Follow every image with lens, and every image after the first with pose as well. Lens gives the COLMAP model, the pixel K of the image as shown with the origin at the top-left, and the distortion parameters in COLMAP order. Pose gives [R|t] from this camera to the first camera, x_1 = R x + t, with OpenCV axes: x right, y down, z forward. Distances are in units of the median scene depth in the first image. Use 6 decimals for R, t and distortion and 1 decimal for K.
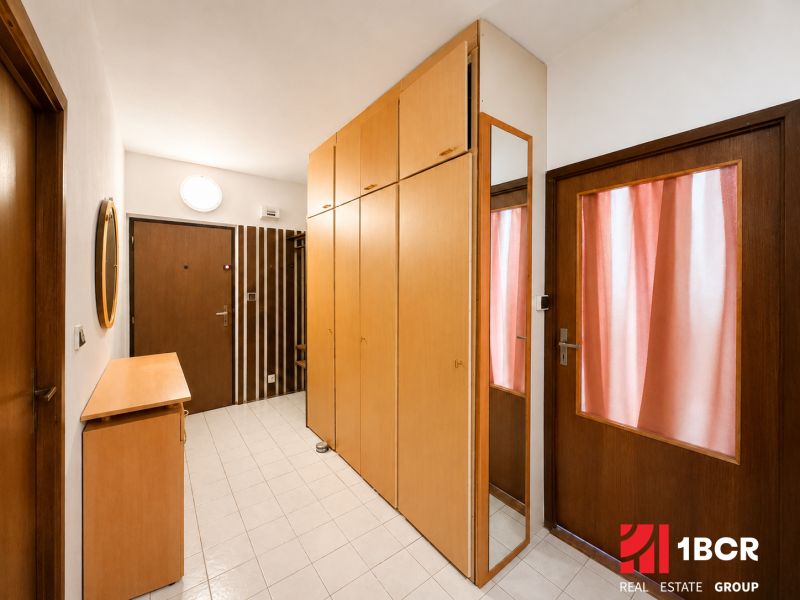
lens RADIAL K [[330.8, 0, 400.0], [0, 330.8, 300.0], [0, 0, 1]] dist [0.000529, 0.000112]
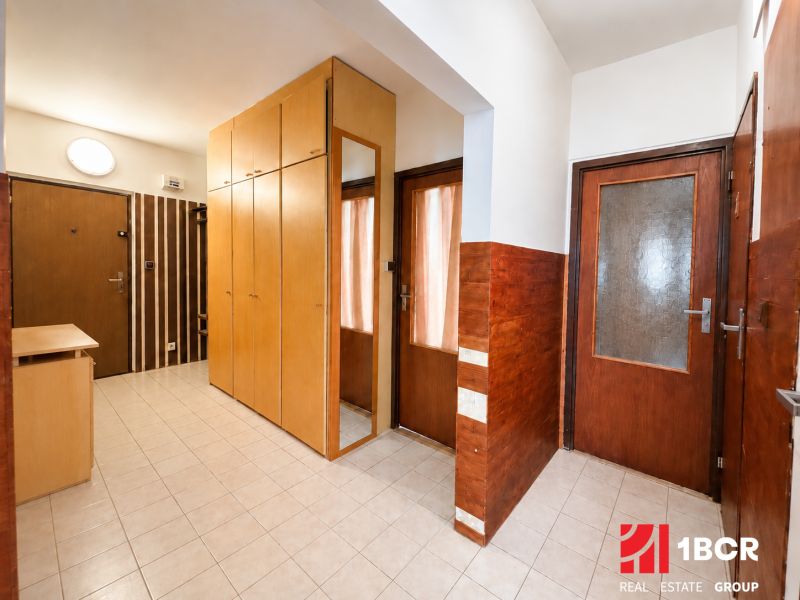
lens RADIAL K [[330.8, 0, 400.0], [0, 330.8, 300.0], [0, 0, 1]] dist [0.000529, 0.000112]
pose [[0.975013, 0.015280, 0.221624, 0.096868], [-0.025311, 0.998776, 0.042494, 0.044833], [-0.220703, -0.047041, 0.974206, -0.209266]]
